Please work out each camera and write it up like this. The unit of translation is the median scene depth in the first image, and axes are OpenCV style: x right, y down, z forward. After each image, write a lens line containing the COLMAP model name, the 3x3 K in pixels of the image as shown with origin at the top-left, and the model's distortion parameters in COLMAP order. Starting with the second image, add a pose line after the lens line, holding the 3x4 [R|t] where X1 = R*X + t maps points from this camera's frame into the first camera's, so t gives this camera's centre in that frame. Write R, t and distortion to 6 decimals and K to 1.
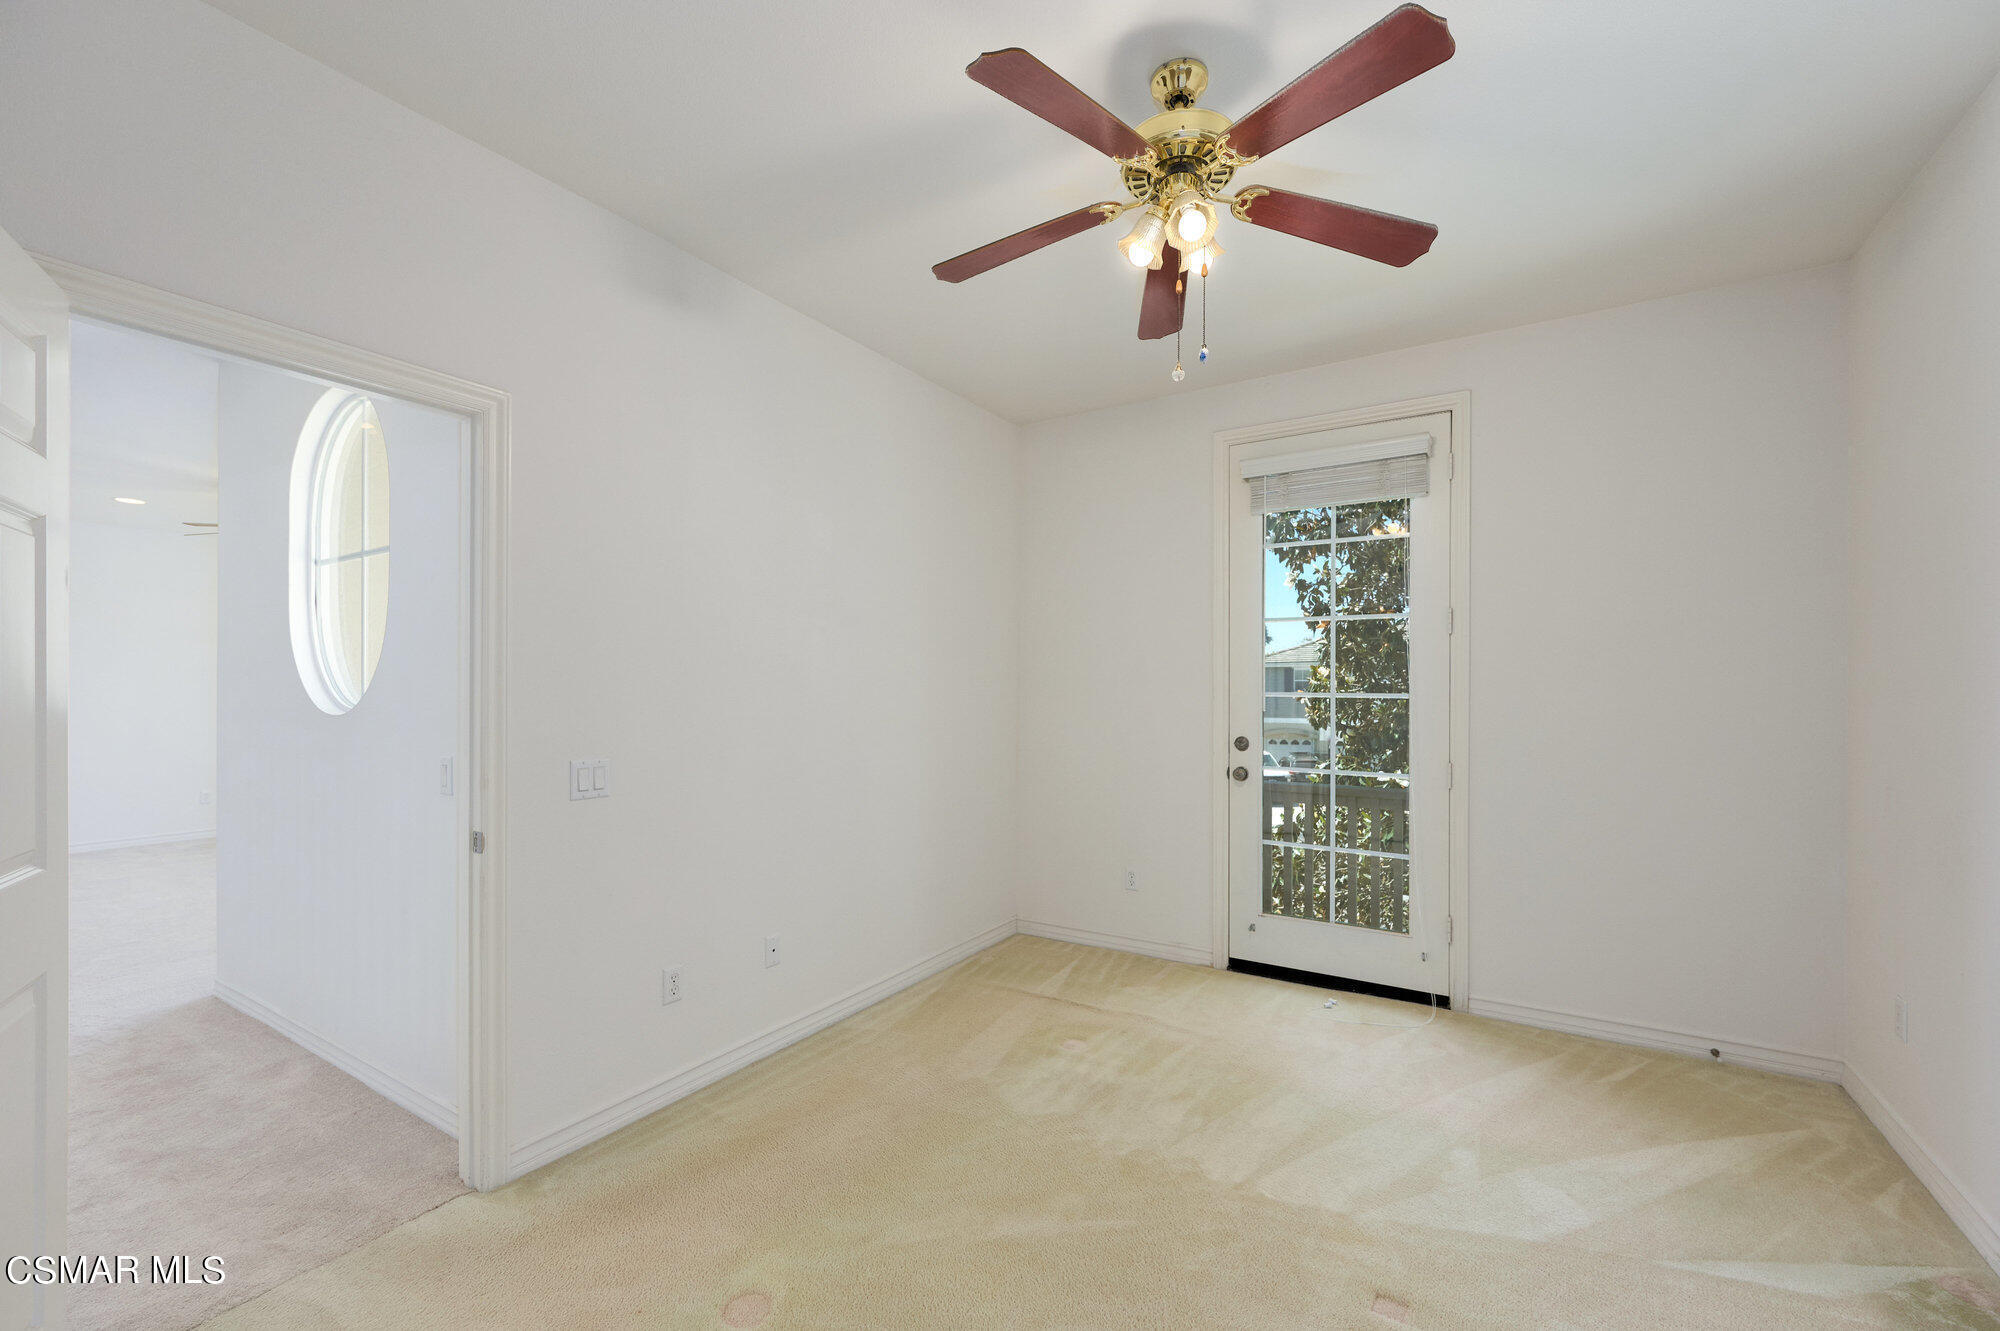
lens RADIAL K [[813.5, 0, 1004.9], [0, 813.5, 691.4], [0, 0, 1]] dist [0.001482, 0.000019]
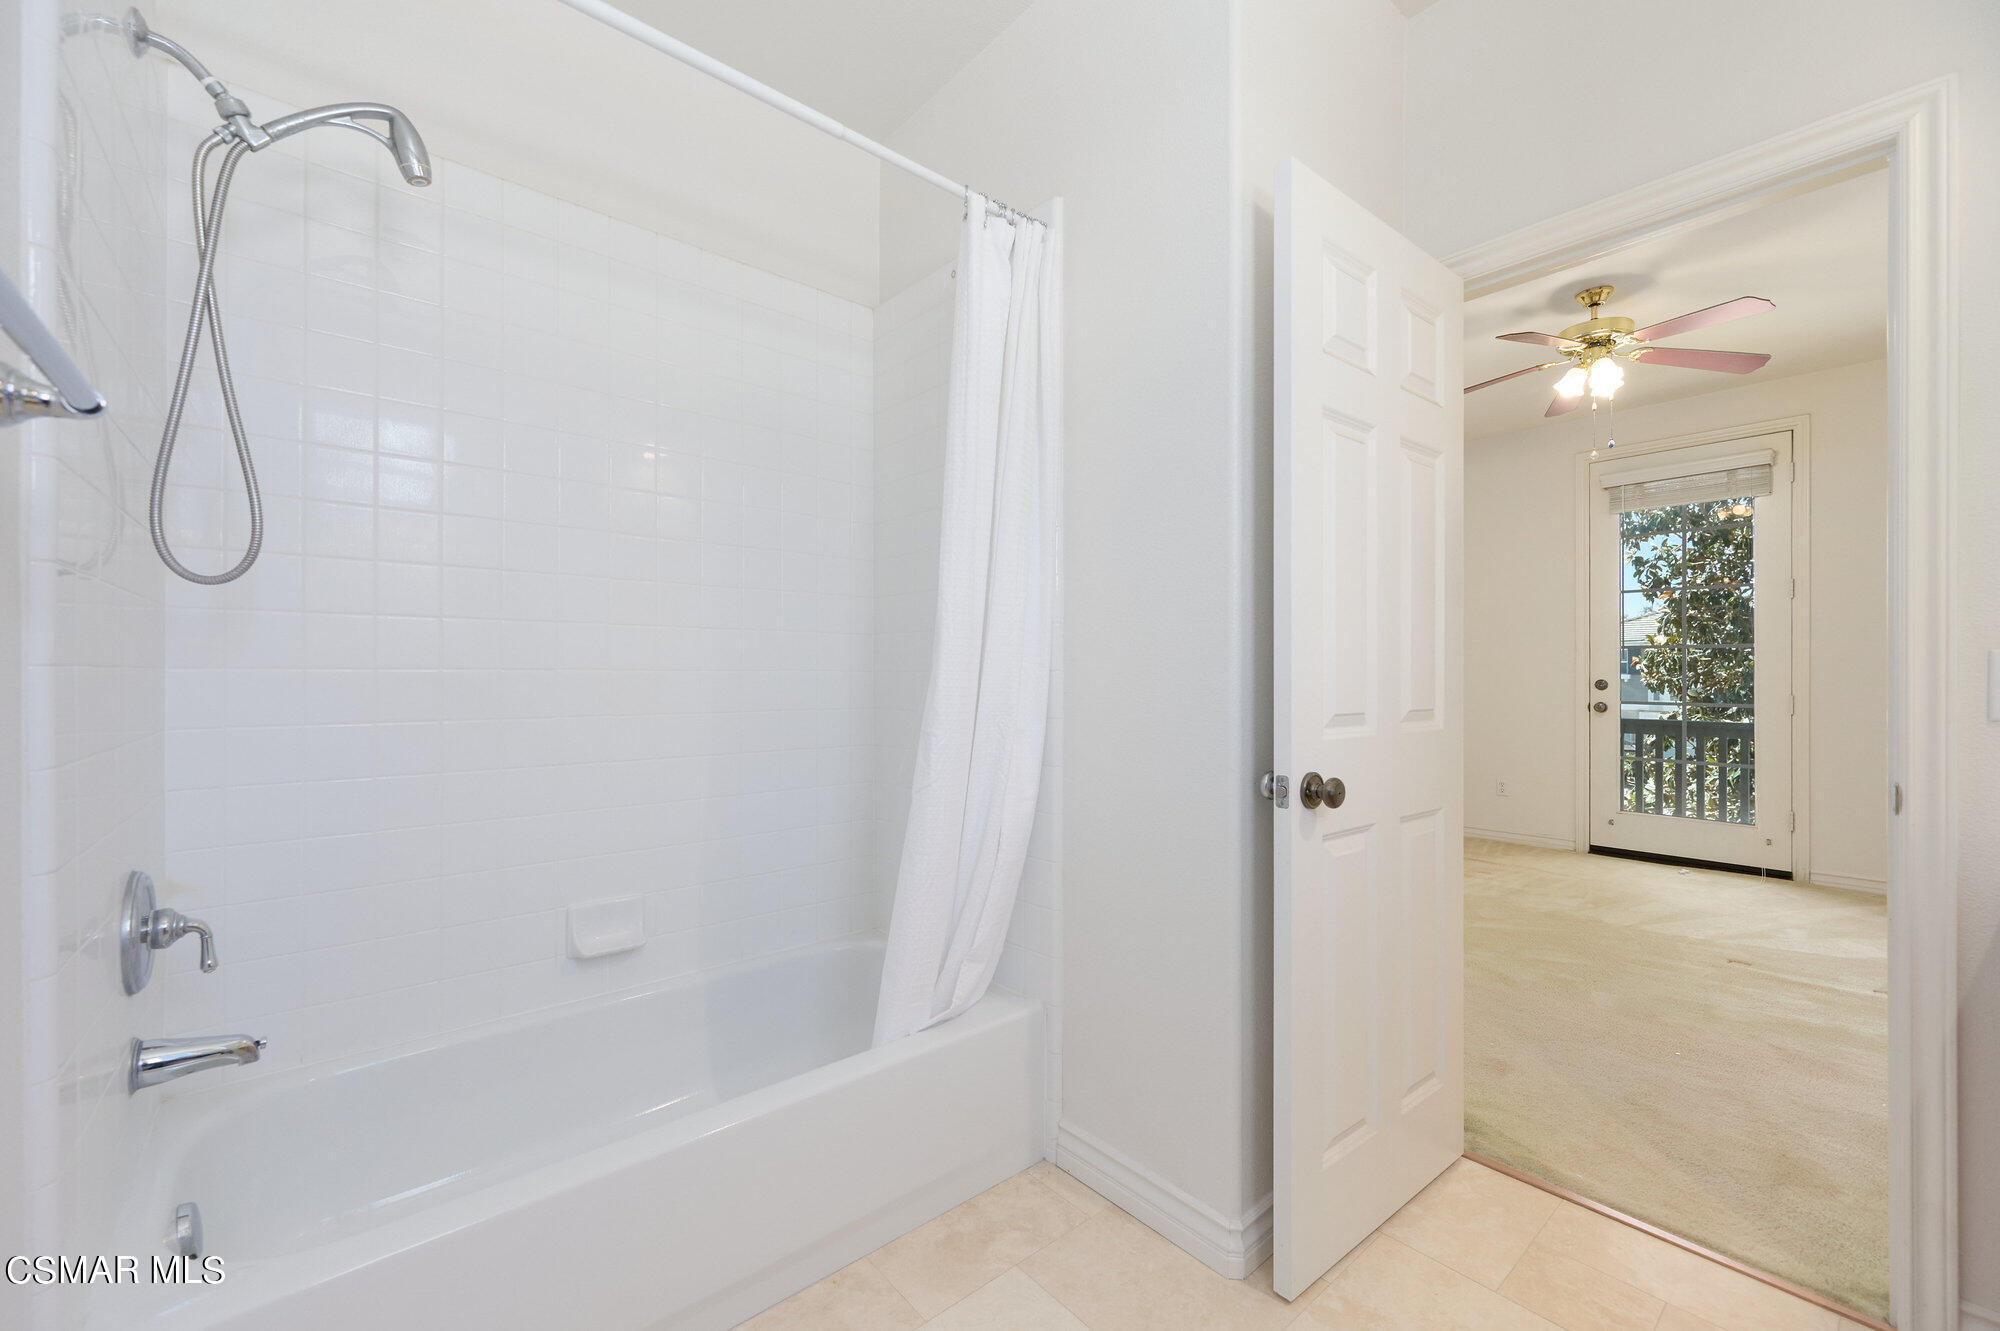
lens RADIAL K [[803.6, 0, 1002.5], [0, 803.6, 667.9], [0, 0, 1]] dist [-0.001106, 0.000037]
pose [[0.956161, 0.002024, -0.292835, -0.208854], [-0.004859, 0.999948, -0.008956, 0.042009], [0.292802, 0.009986, 0.956121, -0.436505]]
